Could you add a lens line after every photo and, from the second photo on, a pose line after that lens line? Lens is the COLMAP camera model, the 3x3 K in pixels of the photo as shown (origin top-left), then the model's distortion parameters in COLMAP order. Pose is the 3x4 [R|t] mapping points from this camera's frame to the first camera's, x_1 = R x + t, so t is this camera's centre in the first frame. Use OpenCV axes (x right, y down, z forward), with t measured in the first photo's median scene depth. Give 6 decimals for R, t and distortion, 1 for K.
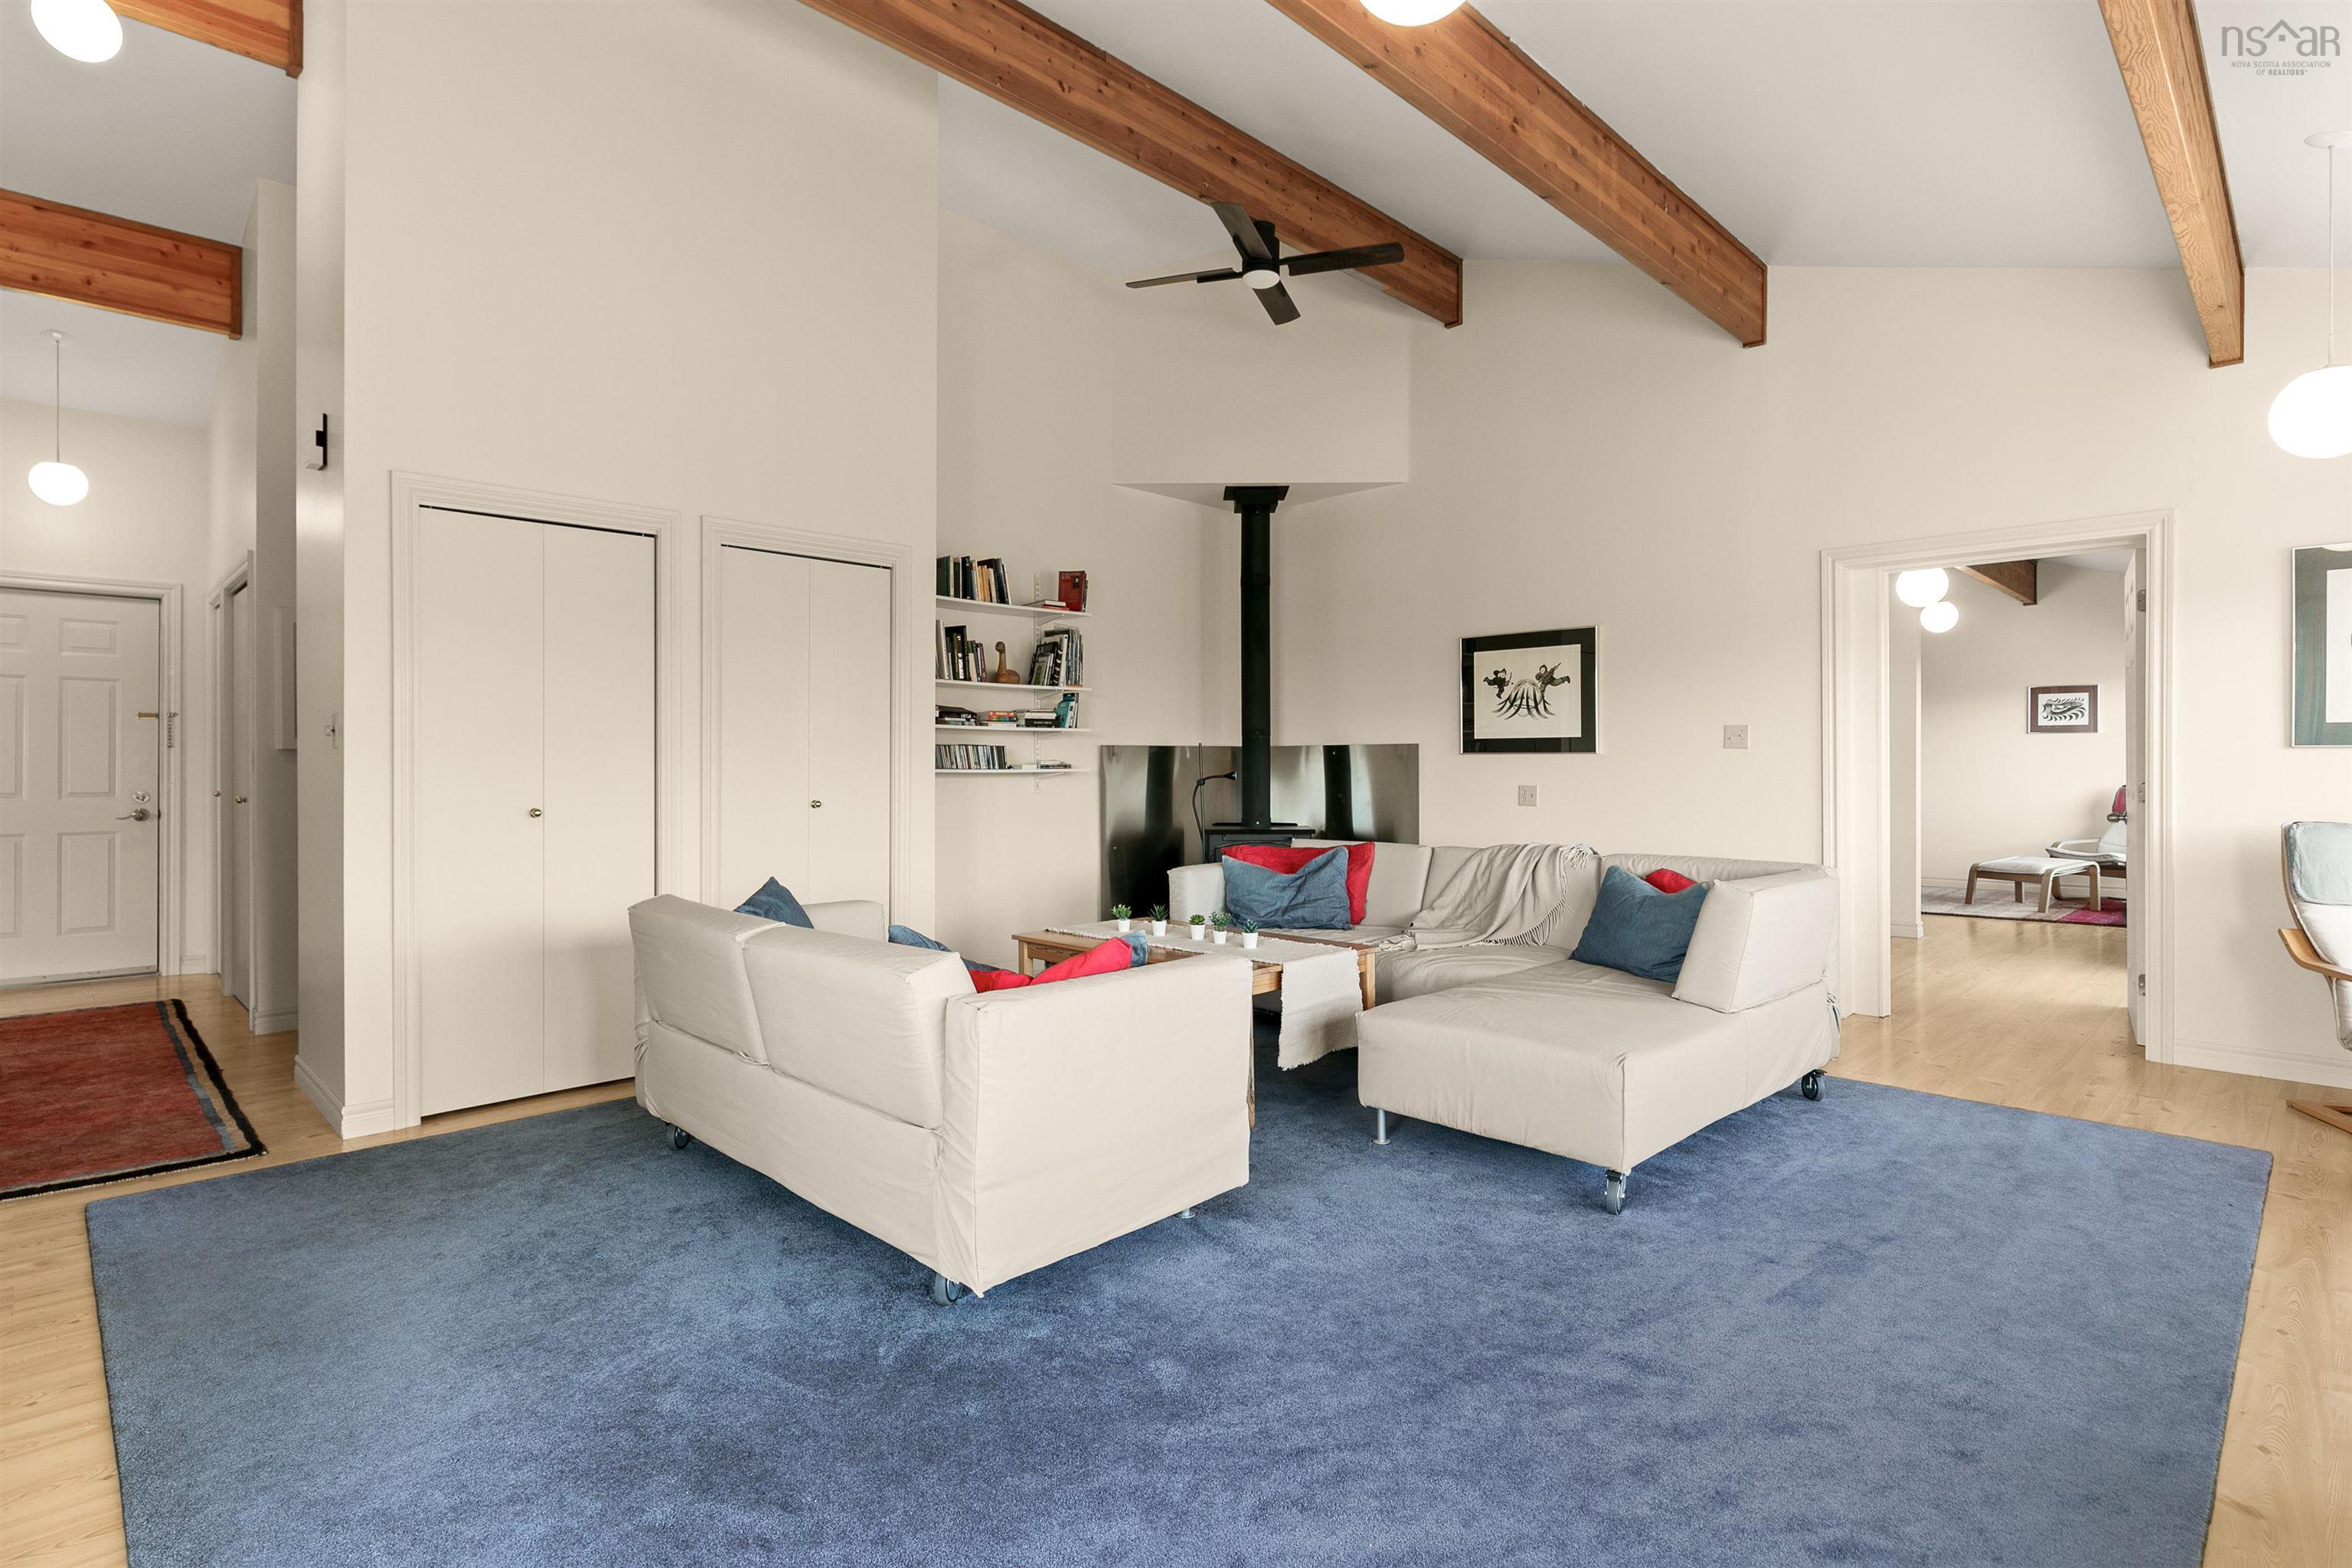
lens RADIAL K [[1160.6, 0, 1177.3], [0, 1160.6, 762.9], [0, 0, 1]] dist [0.000498, 0.000199]
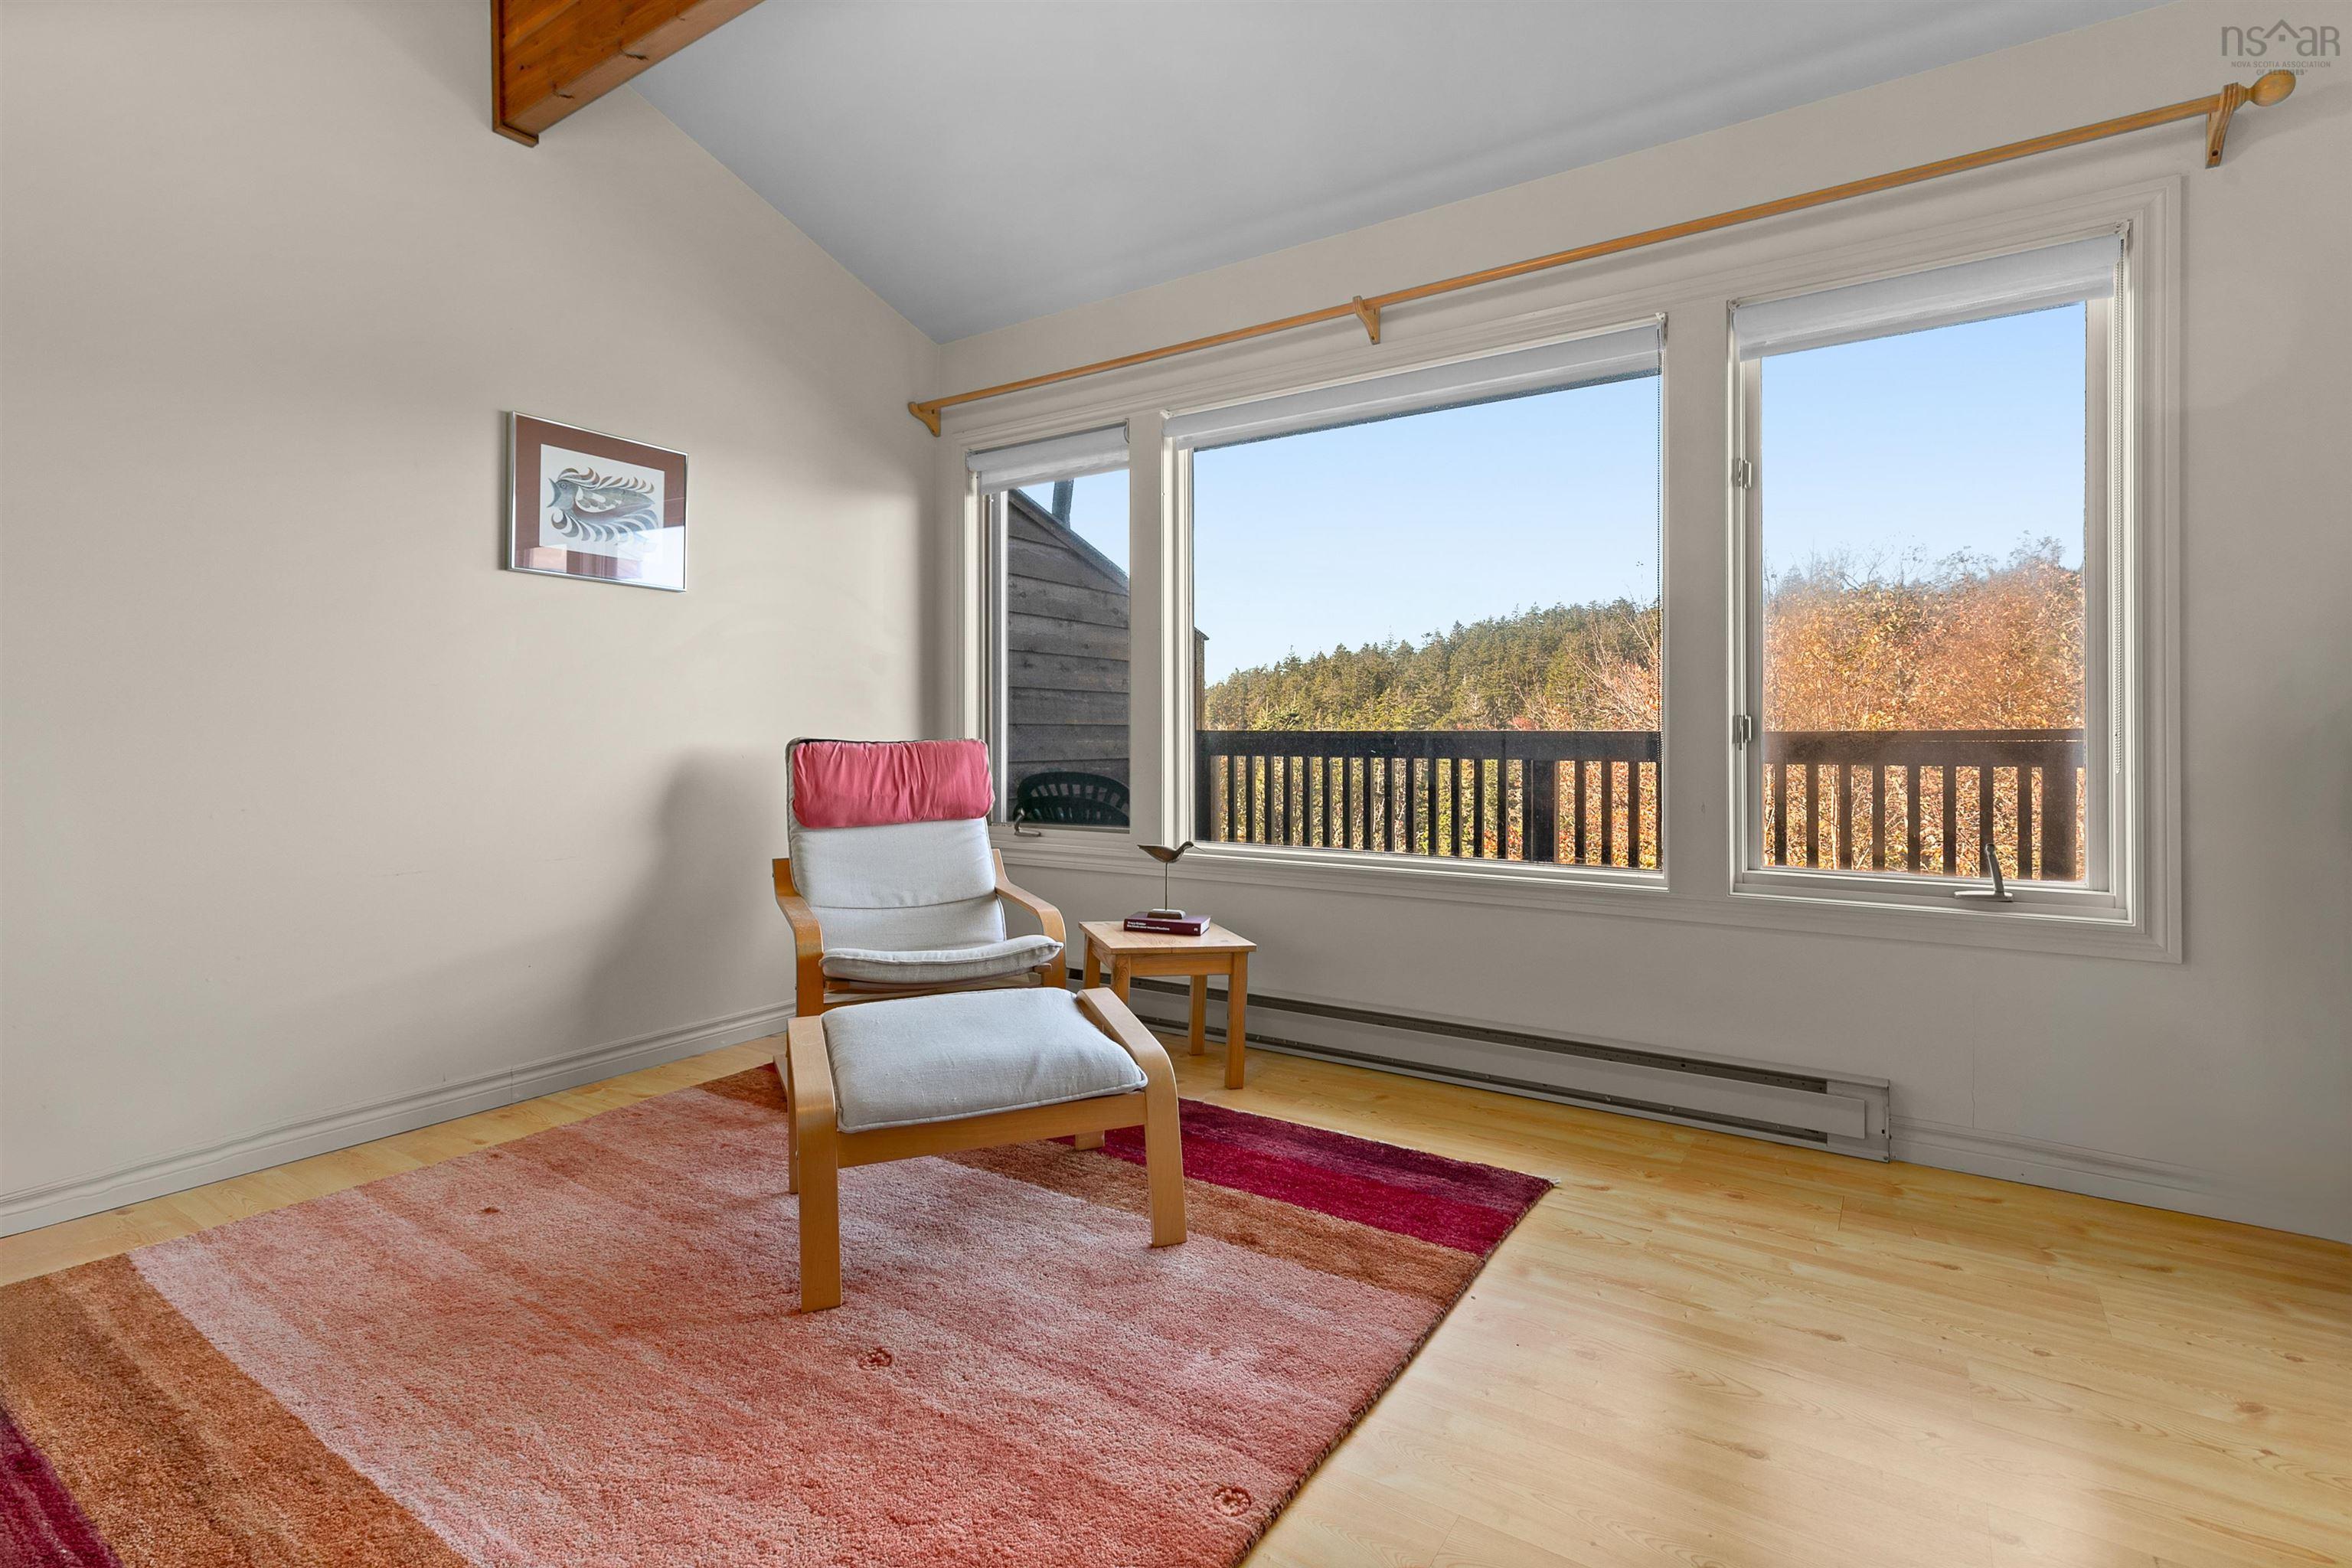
lens RADIAL K [[1059.0, 0, 1166.5], [0, 1059.0, 748.0], [0, 0, 1]] dist [0.001407, 0.000447]
pose [[-0.195266, -0.000392, 0.980750, 0.448111], [-0.003385, 0.999994, -0.000275, 0.020386], [-0.980745, -0.003373, -0.195266, 0.913556]]
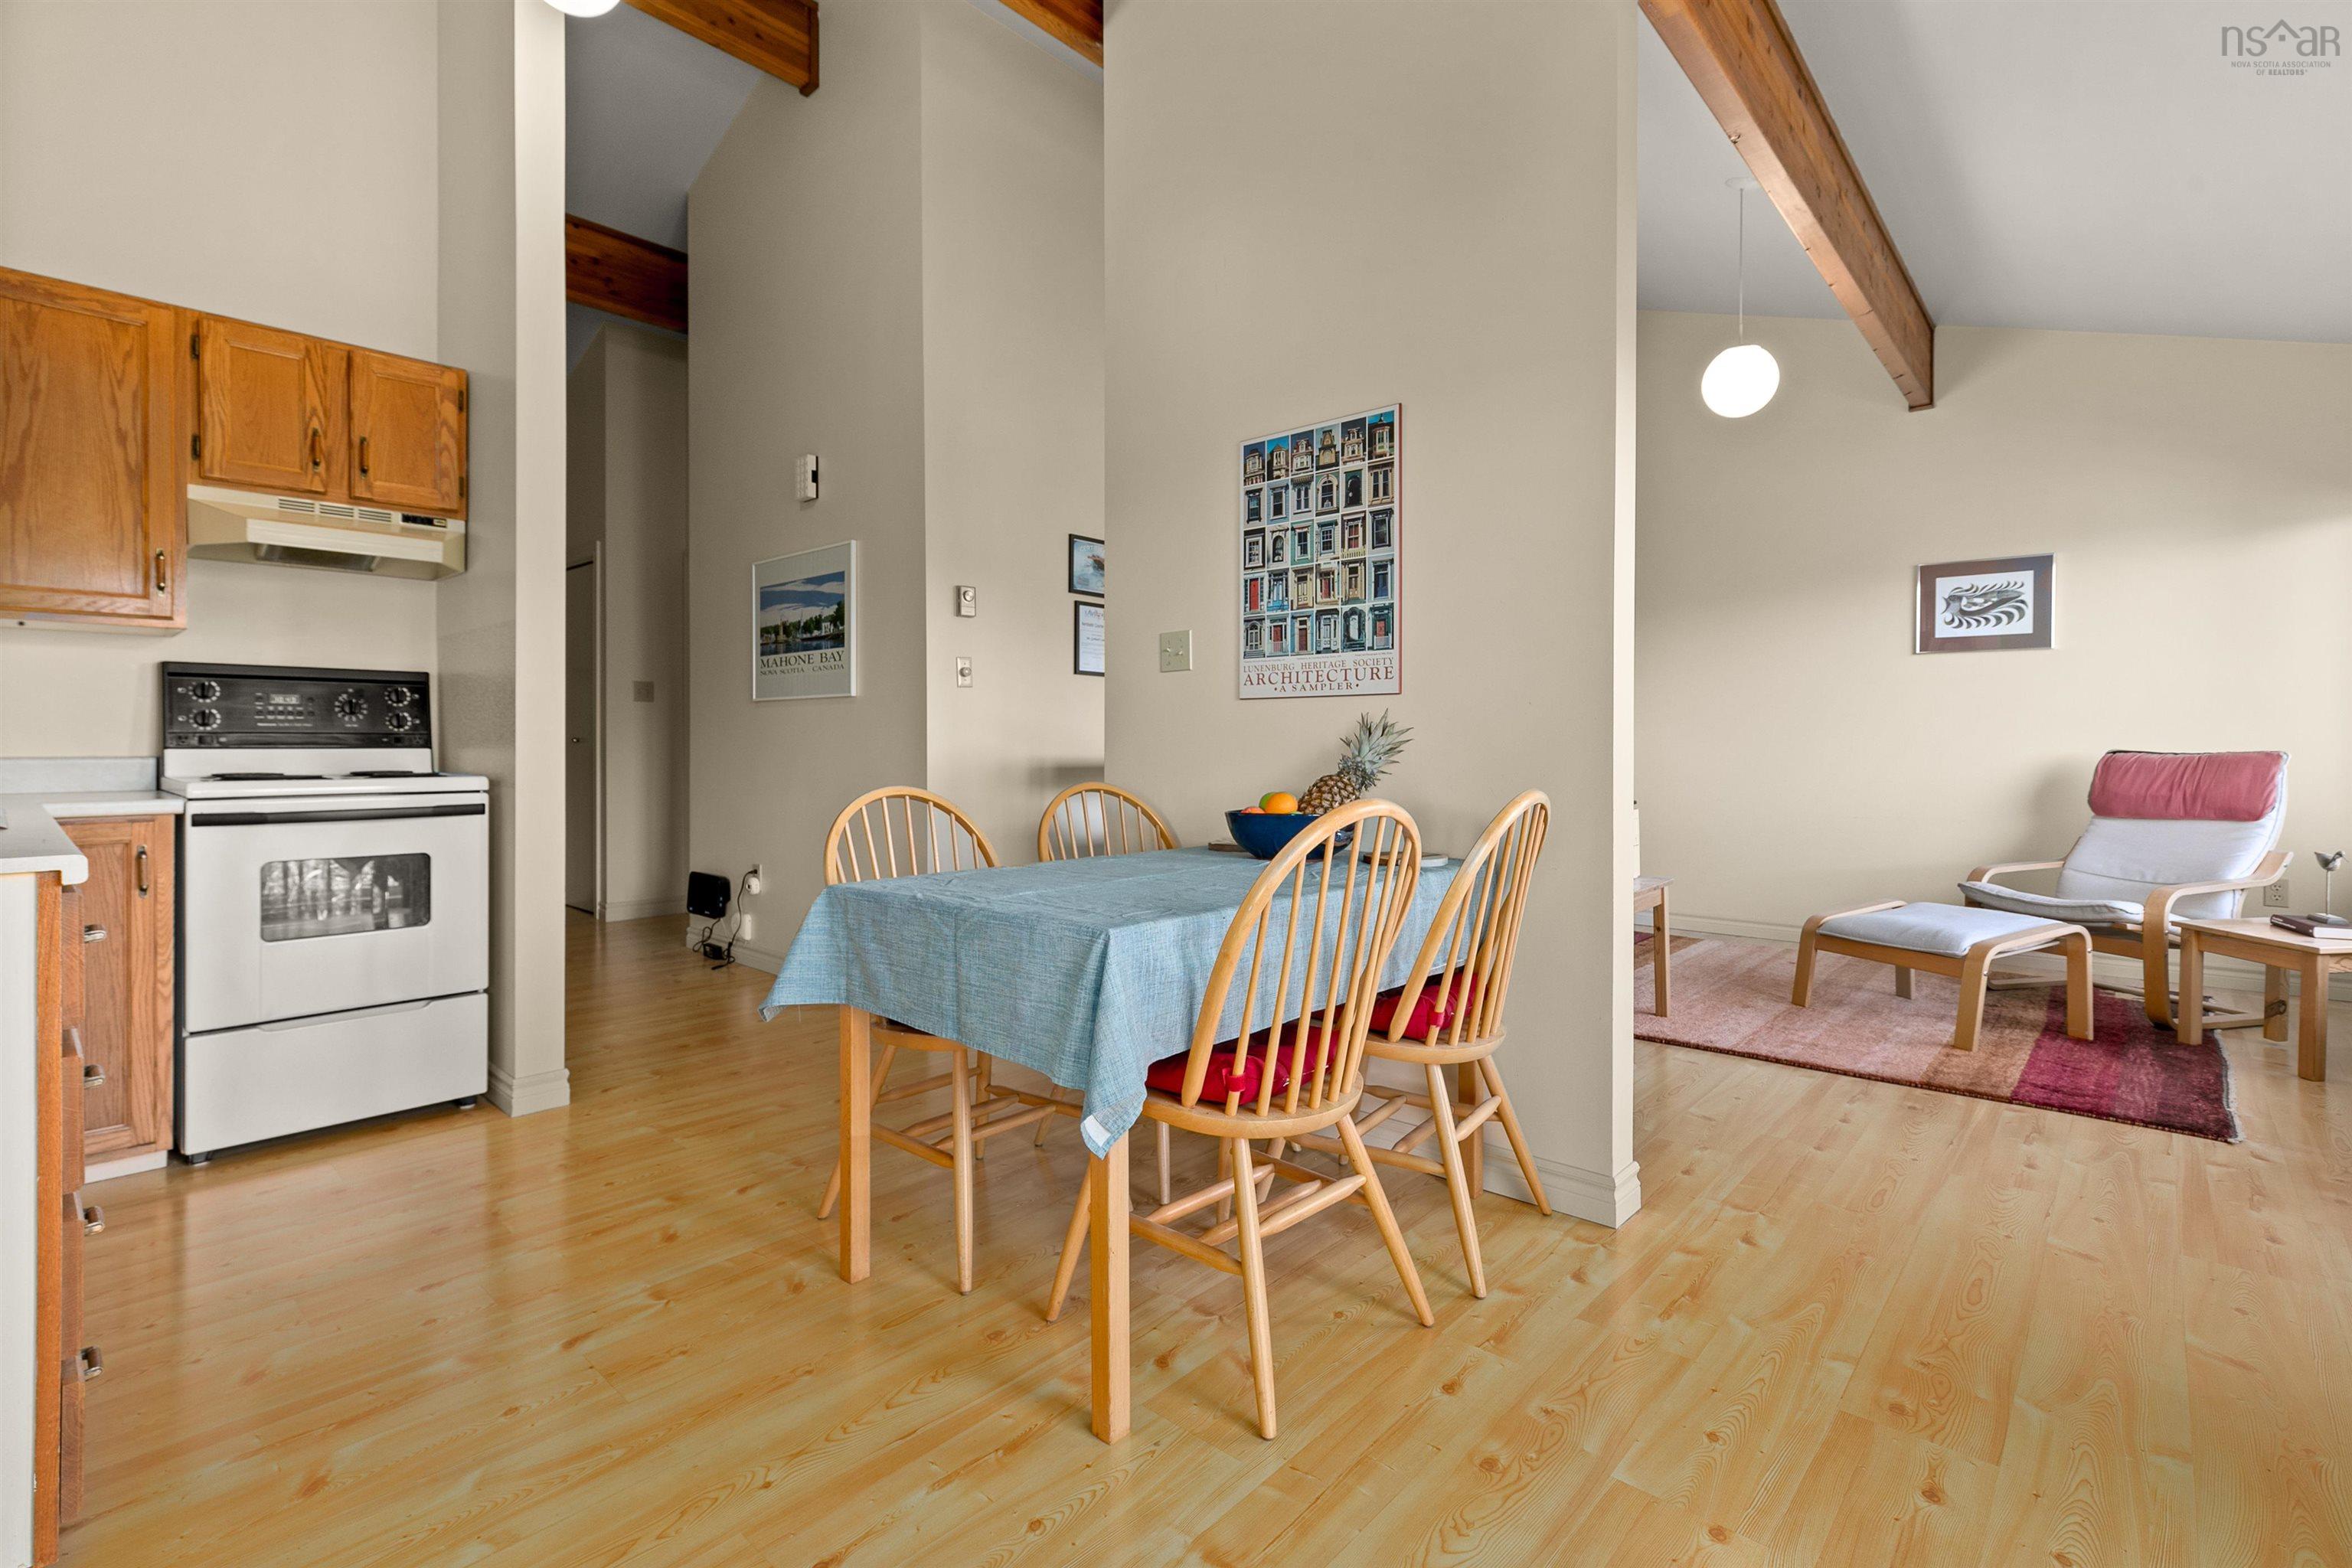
lens RADIAL K [[1059.0, 0, 1166.5], [0, 1059.0, 748.0], [0, 0, 1]] dist [0.001407, 0.000447]
pose [[0.998789, 0.004076, 0.049028, 0.380092], [-0.004507, 0.999952, 0.008693, 0.015018], [-0.048990, -0.008904, 0.998760, 0.550304]]
